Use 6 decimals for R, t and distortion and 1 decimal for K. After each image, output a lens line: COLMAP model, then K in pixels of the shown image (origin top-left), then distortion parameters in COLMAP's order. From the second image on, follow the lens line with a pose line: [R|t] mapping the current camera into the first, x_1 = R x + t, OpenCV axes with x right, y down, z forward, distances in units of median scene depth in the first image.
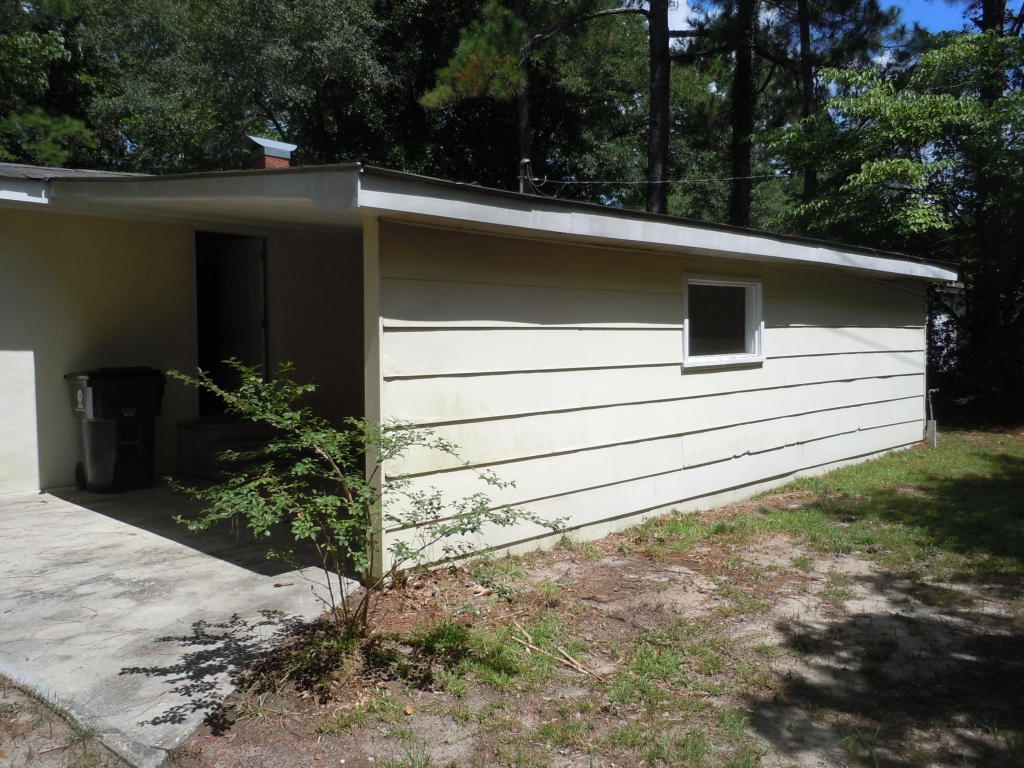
lens RADIAL K [[851.3, 0, 510.0], [0, 851.3, 380.7], [0, 0, 1]] dist [-0.006339, -0.022337]
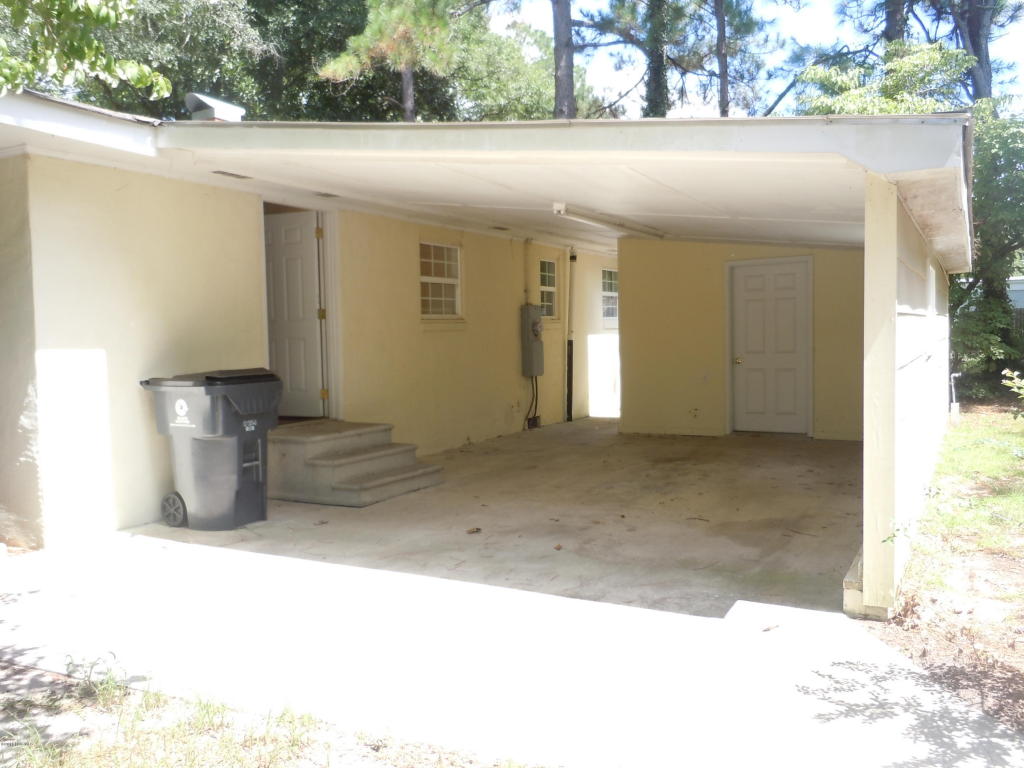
lens RADIAL K [[851.3, 0, 510.0], [0, 851.3, 380.7], [0, 0, 1]] dist [-0.006339, -0.022337]
pose [[0.958969, -0.025040, 0.282403, -0.647350], [0.022702, 0.999676, 0.011546, -0.012126], [-0.282601, -0.004661, 0.959226, 0.249574]]
